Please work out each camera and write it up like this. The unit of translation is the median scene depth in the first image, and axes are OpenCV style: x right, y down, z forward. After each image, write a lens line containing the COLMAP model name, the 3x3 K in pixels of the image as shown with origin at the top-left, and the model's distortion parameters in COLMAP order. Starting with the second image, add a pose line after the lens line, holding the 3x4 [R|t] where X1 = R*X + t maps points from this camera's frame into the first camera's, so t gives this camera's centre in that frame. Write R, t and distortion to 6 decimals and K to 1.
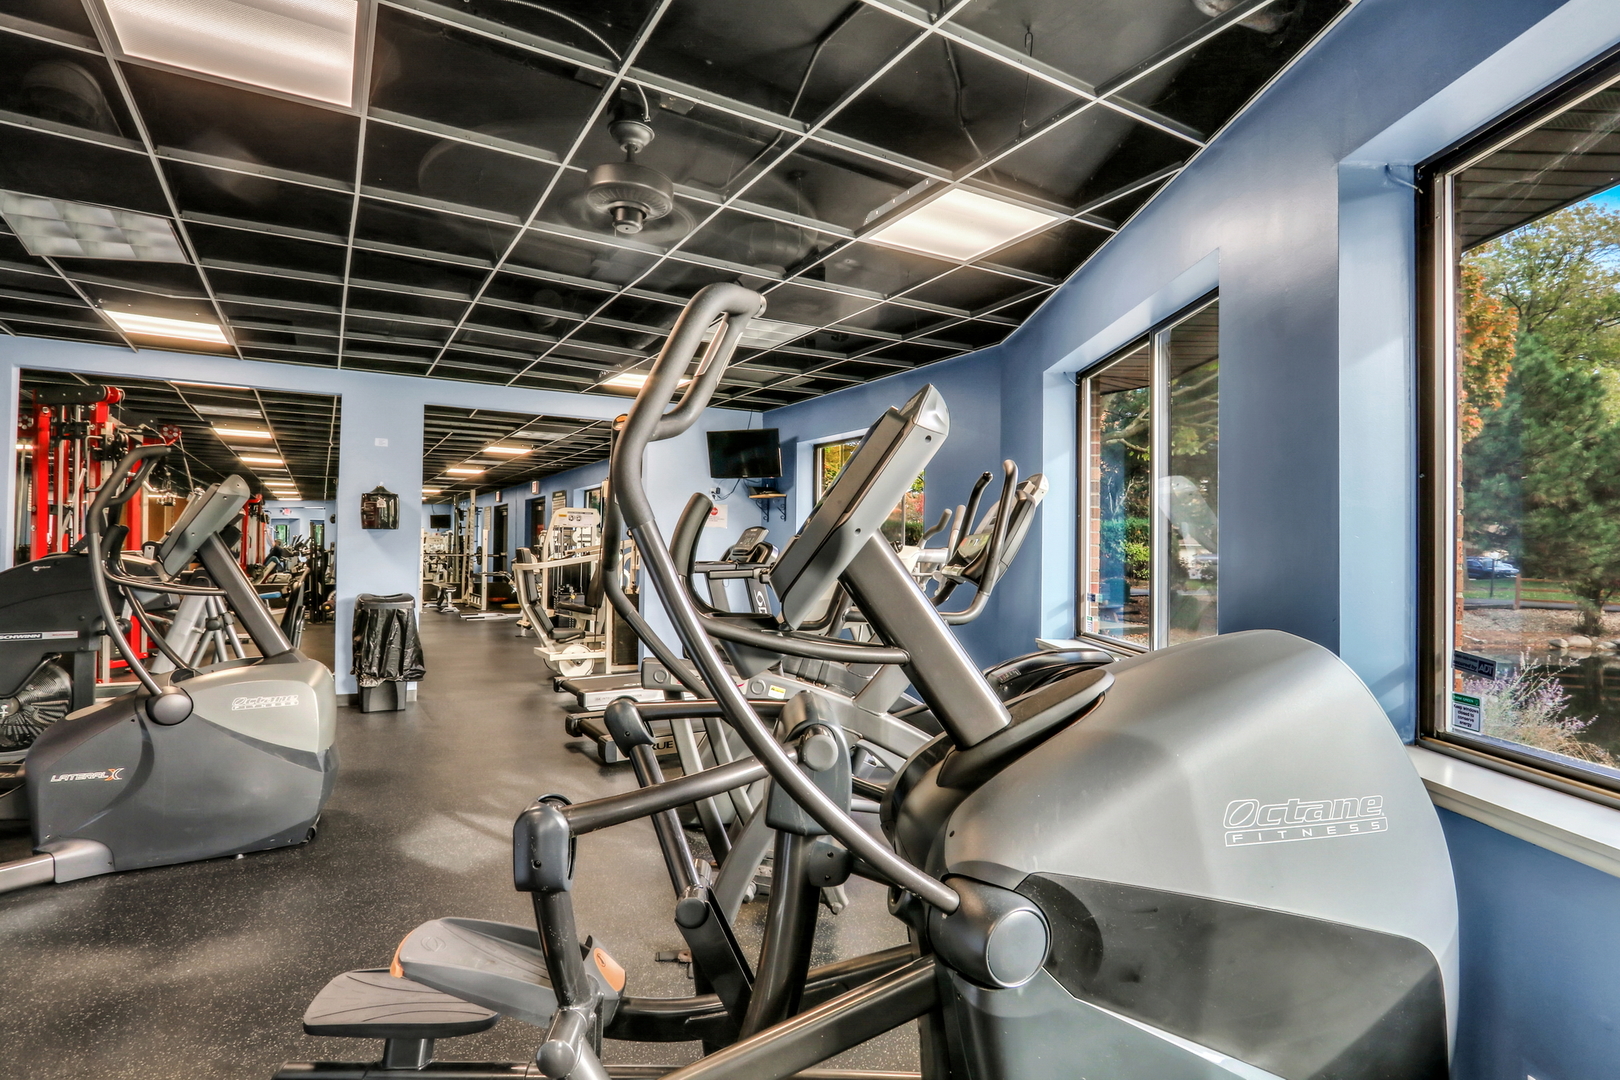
lens RADIAL K [[792.9, 0, 808.9], [0, 792.9, 536.5], [0, 0, 1]] dist [-0.007216, -0.000603]
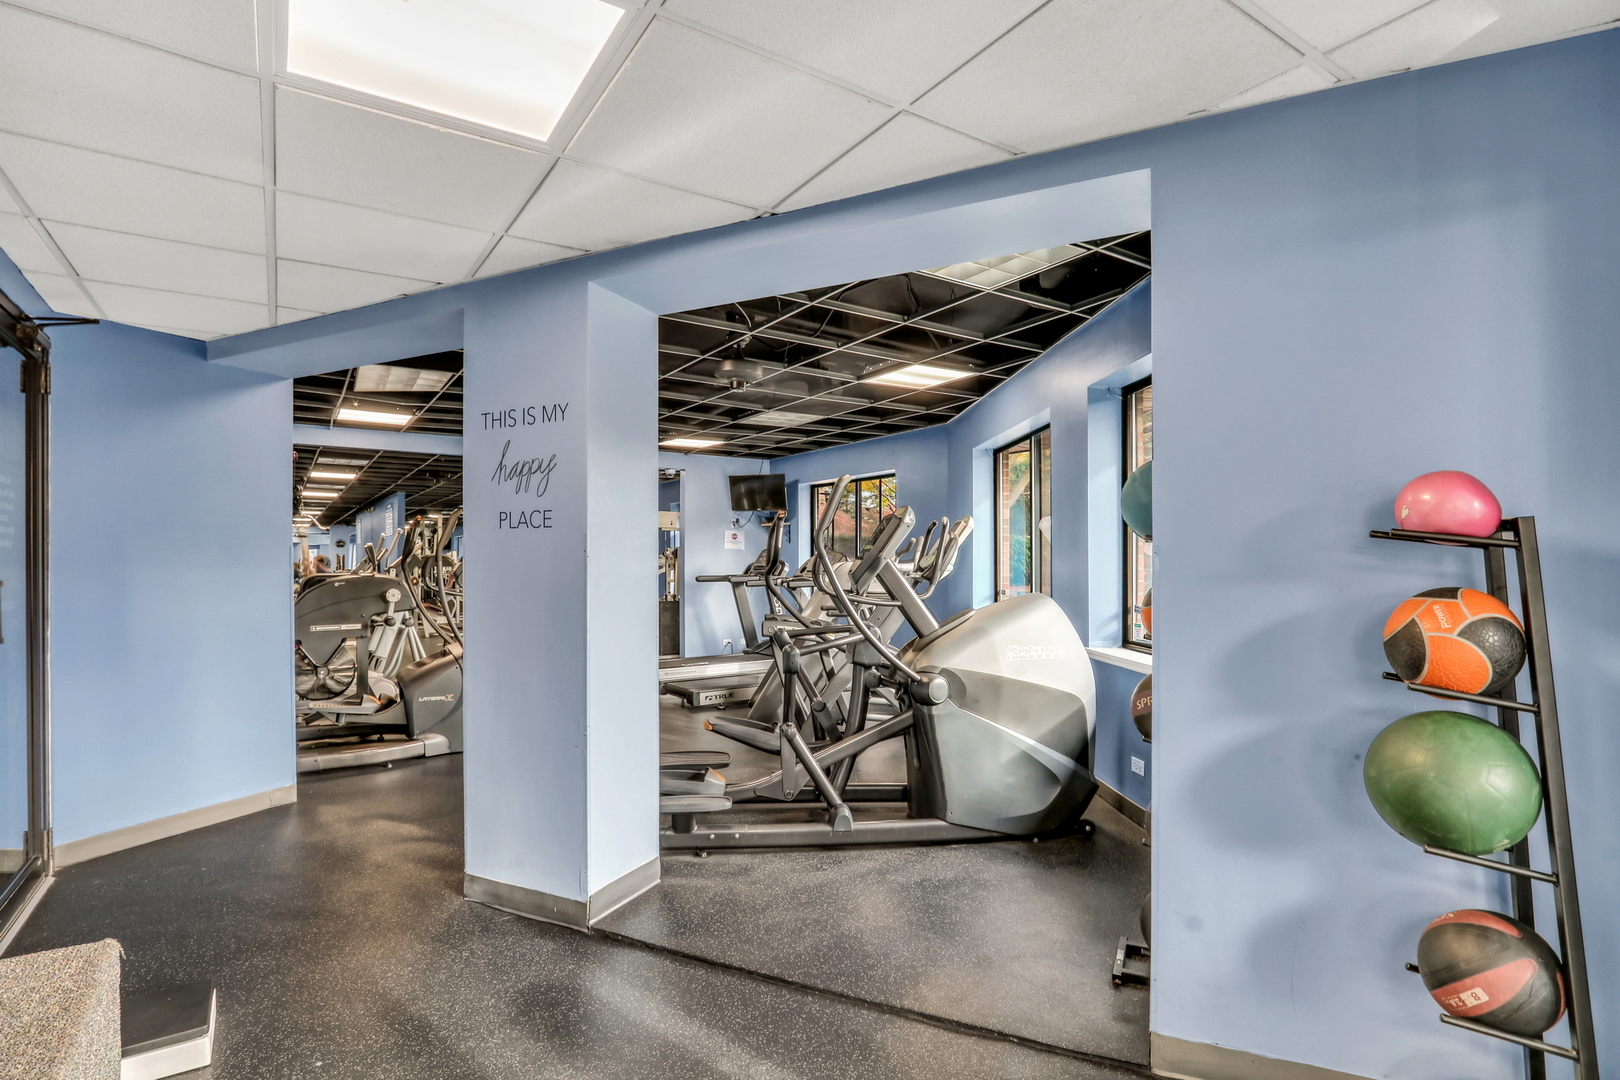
lens RADIAL K [[792.9, 0, 806.3], [0, 792.9, 546.3], [0, 0, 1]] dist [-0.007216, -0.000603]
pose [[0.999023, -0.014219, 0.041833, -0.150946], [0.014464, 0.999880, -0.005550, -0.017358], [-0.041749, 0.006150, 0.999109, -0.827005]]
